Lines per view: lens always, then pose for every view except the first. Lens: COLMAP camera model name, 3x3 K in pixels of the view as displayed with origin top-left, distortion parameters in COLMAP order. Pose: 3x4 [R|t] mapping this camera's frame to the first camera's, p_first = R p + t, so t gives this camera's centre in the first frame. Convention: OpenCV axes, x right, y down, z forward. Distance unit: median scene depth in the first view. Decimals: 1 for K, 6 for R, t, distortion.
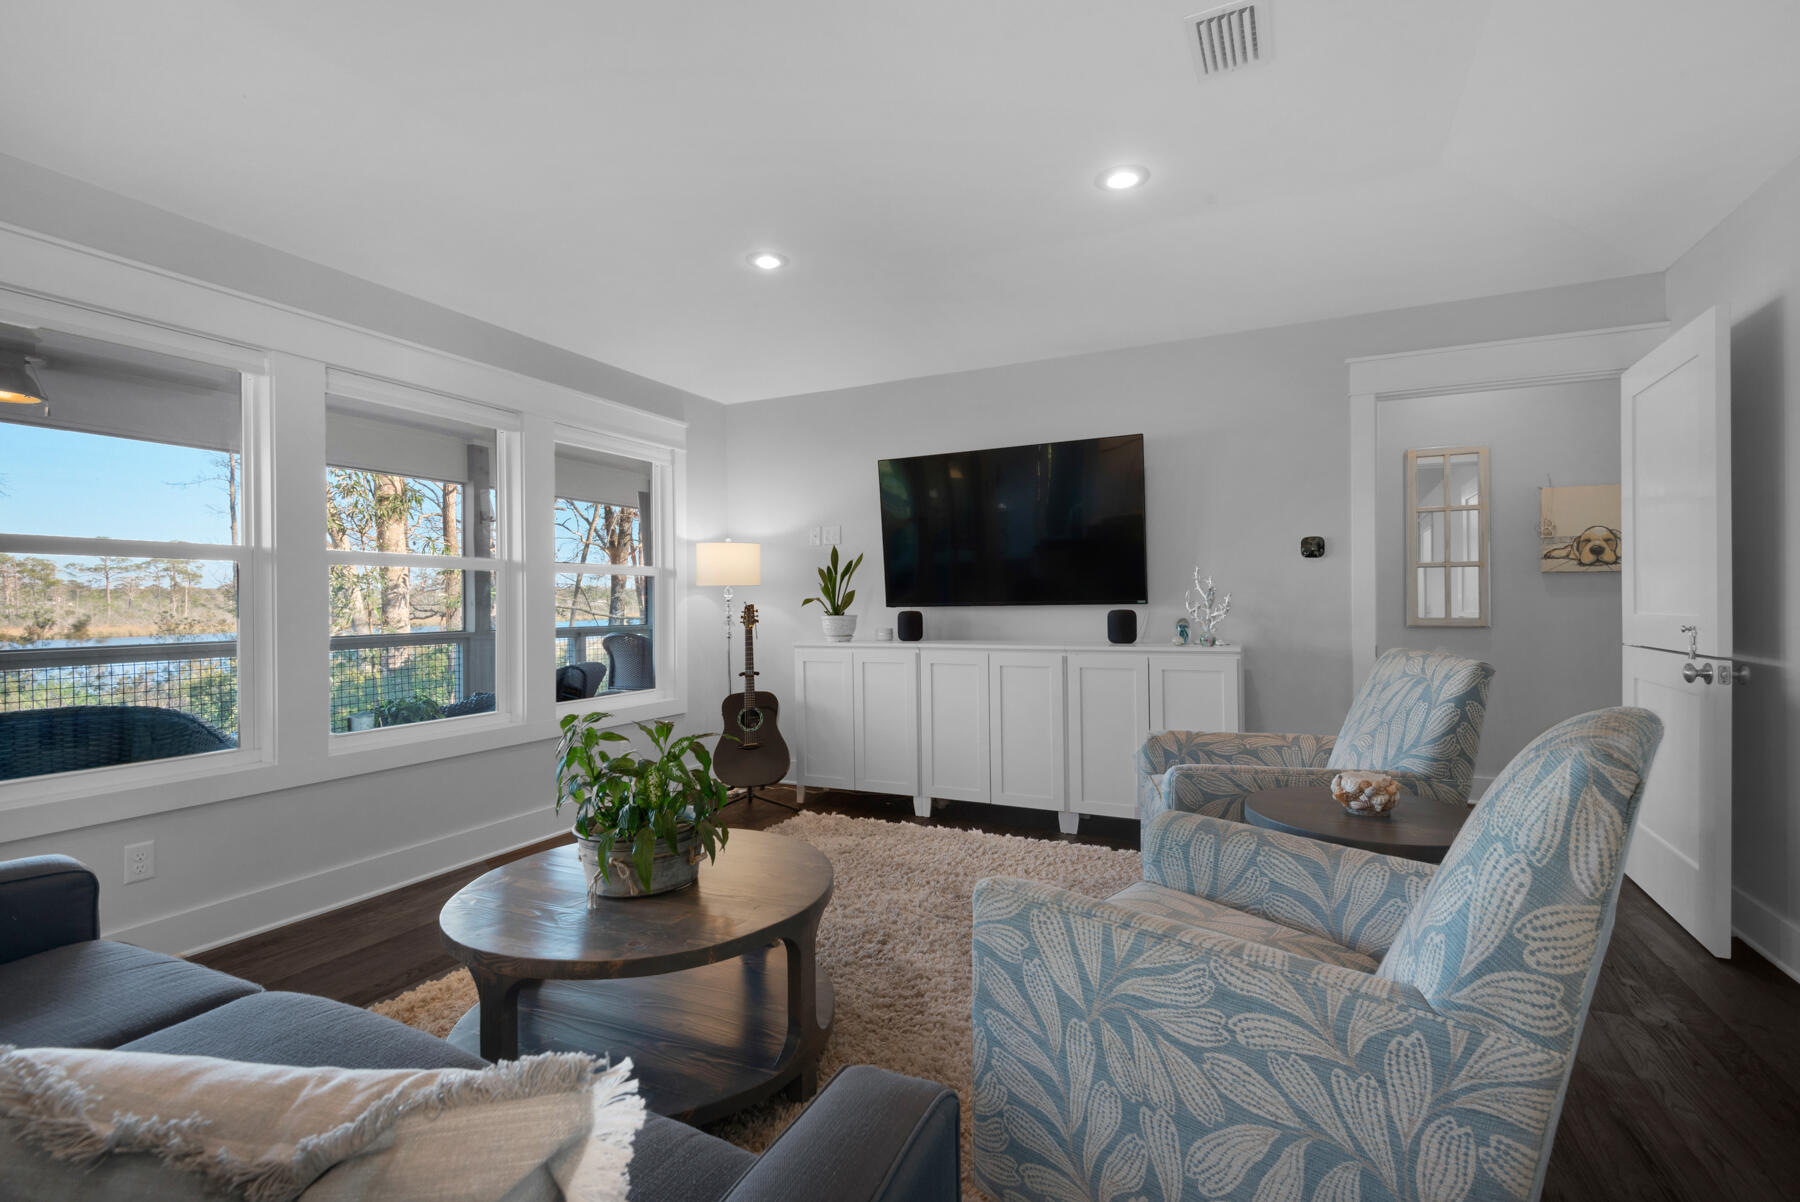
lens RADIAL K [[810.6, 0, 900.7], [0, 810.6, 604.1], [0, 0, 1]] dist [0.002053, -0.002242]
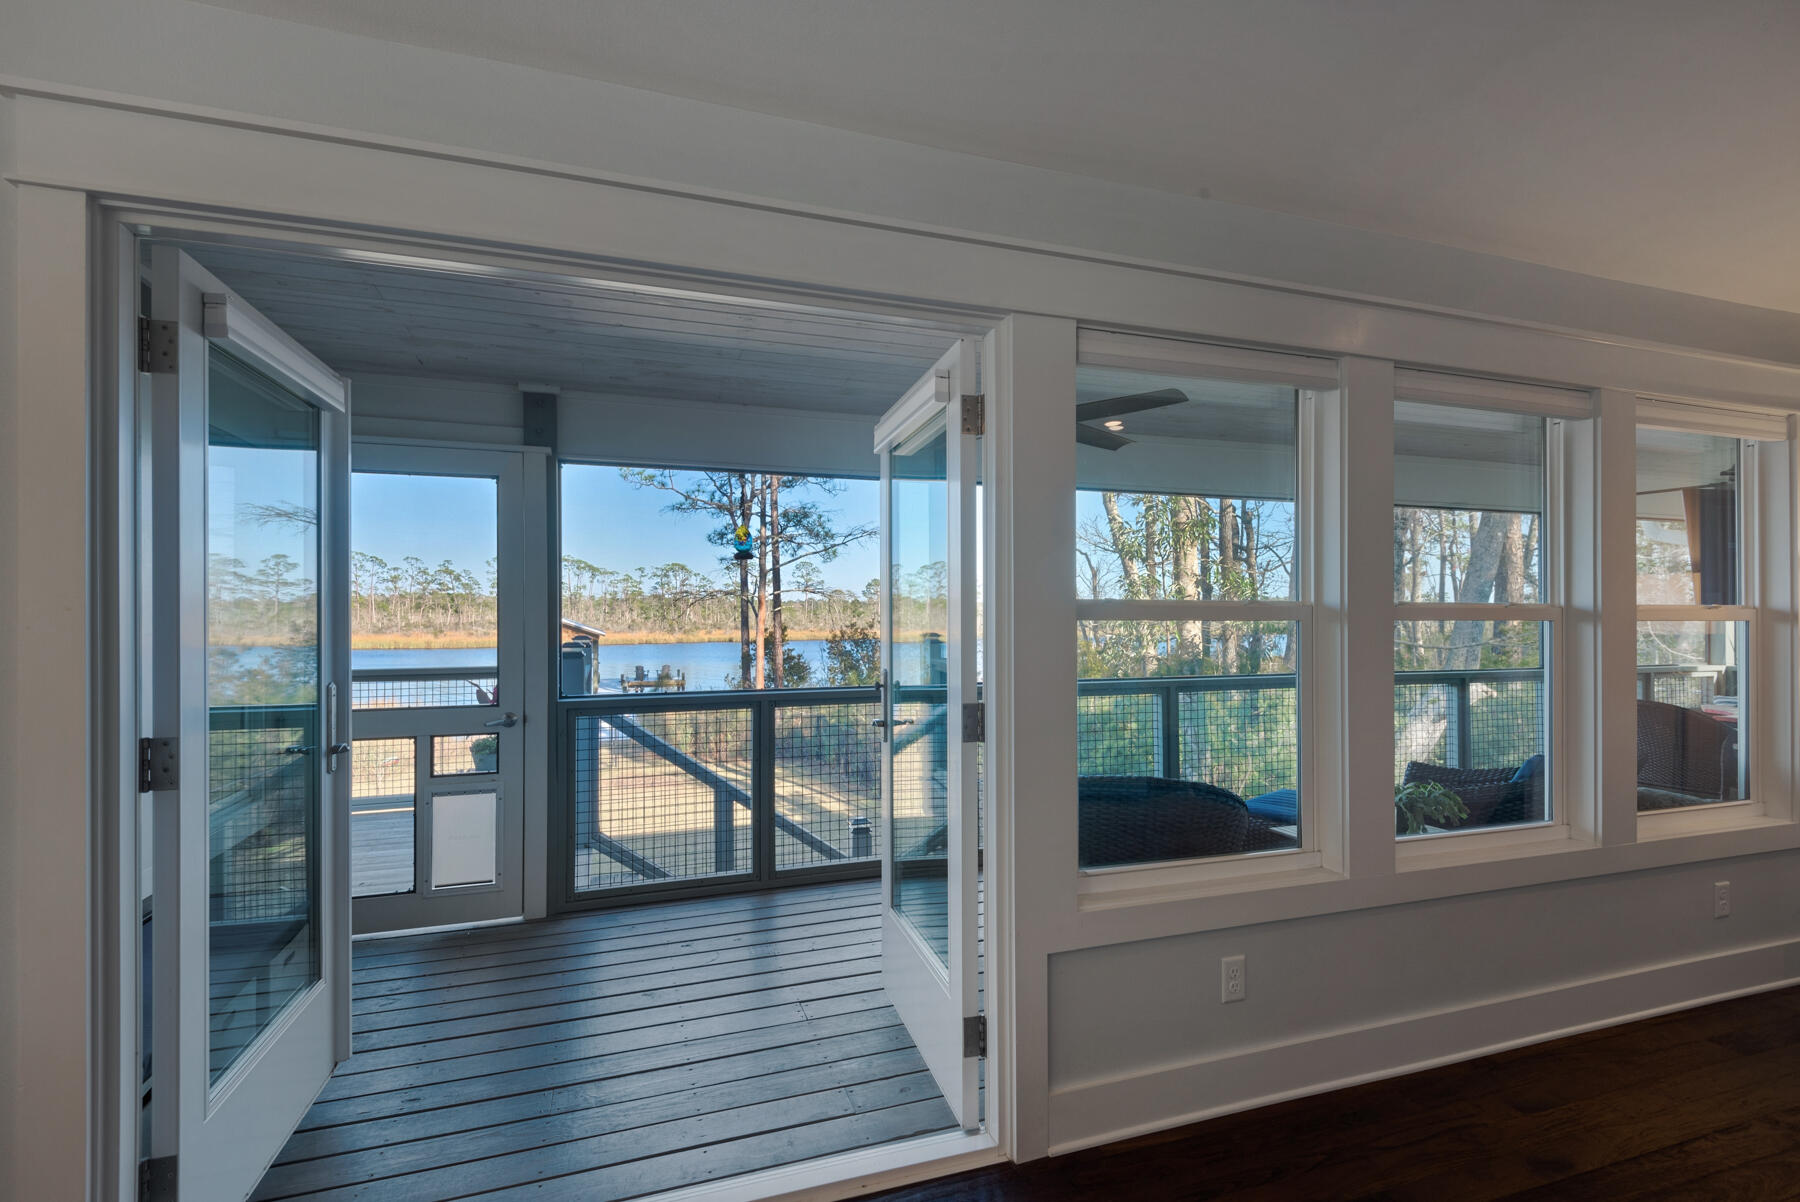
lens RADIAL K [[810.6, 0, 907.2], [0, 810.6, 612.5], [0, 0, 1]] dist [0.002053, -0.002242]
pose [[0.718386, 0.008487, -0.695593, -0.501500], [-0.004381, 0.999961, 0.007677, -0.062389], [0.695631, -0.002467, 0.718395, 0.124182]]
